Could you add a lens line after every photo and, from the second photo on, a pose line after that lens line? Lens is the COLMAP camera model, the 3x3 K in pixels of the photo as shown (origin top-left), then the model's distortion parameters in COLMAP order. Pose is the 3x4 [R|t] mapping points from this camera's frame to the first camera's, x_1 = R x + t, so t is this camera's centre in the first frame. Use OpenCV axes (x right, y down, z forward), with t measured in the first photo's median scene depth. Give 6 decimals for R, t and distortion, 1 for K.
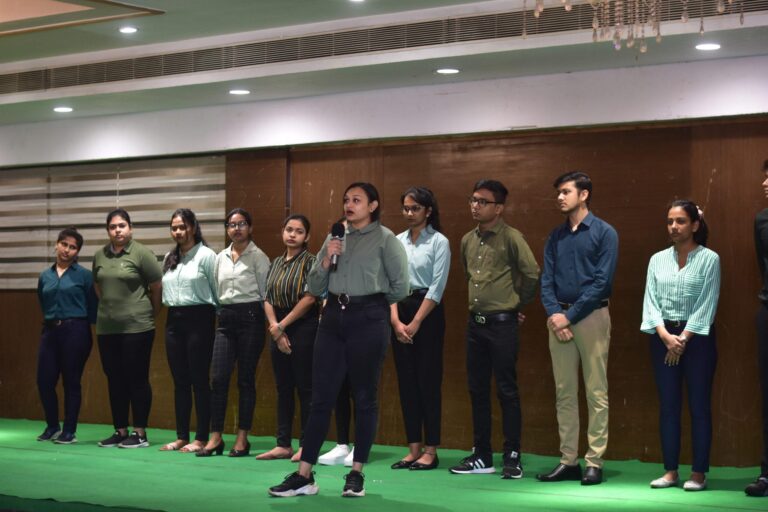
lens RADIAL K [[1715.3, 0, 384.0], [0, 1715.3, 256.0], [0, 0, 1]] dist [-0.112242, 0.104069]
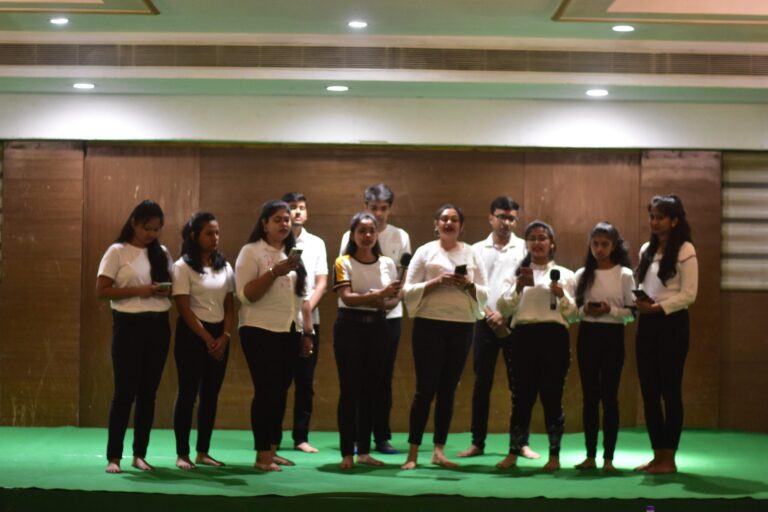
lens RADIAL K [[1715.3, 0, 384.0], [0, 1715.3, 256.0], [0, 0, 1]] dist [-0.112242, 0.104069]
pose [[0.789011, 0.014608, 0.614205, -0.589435], [-0.027316, 0.999563, 0.011318, -0.012859], [-0.613771, -0.025708, 0.789065, 0.103475]]
